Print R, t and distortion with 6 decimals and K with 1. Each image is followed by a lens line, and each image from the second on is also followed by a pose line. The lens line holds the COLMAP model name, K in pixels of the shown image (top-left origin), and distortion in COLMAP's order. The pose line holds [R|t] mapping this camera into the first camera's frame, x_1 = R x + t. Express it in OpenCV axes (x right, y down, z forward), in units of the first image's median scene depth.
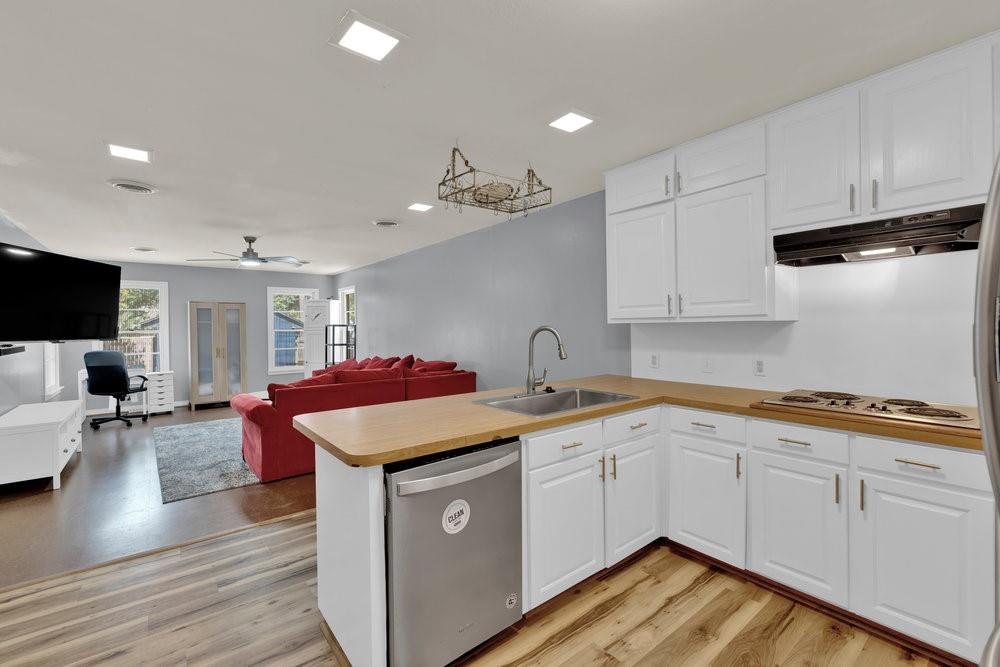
lens RADIAL K [[431.8, 0, 501.8], [0, 431.8, 329.5], [0, 0, 1]] dist [-0.000587, 0.000002]
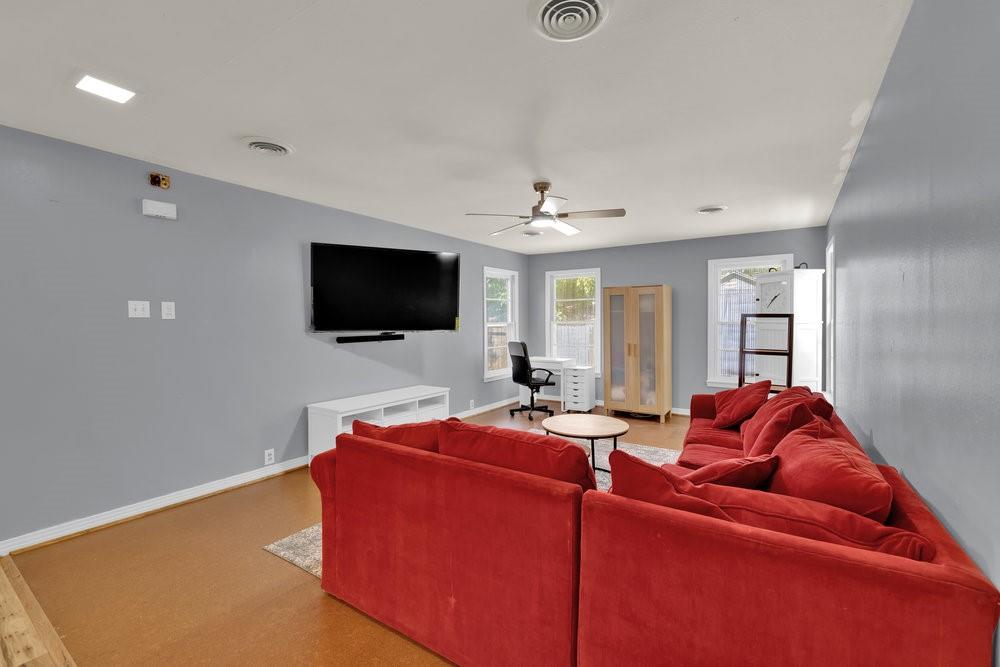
lens RADIAL K [[431.8, 0, 500.3], [0, 431.8, 329.9], [0, 0, 1]] dist [-0.000587, 0.000002]
pose [[0.310454, 0.024453, -0.950274, 0.031559], [-0.005650, 0.999699, 0.023880, -0.001198], [0.950572, -0.002045, 0.310499, 0.593779]]
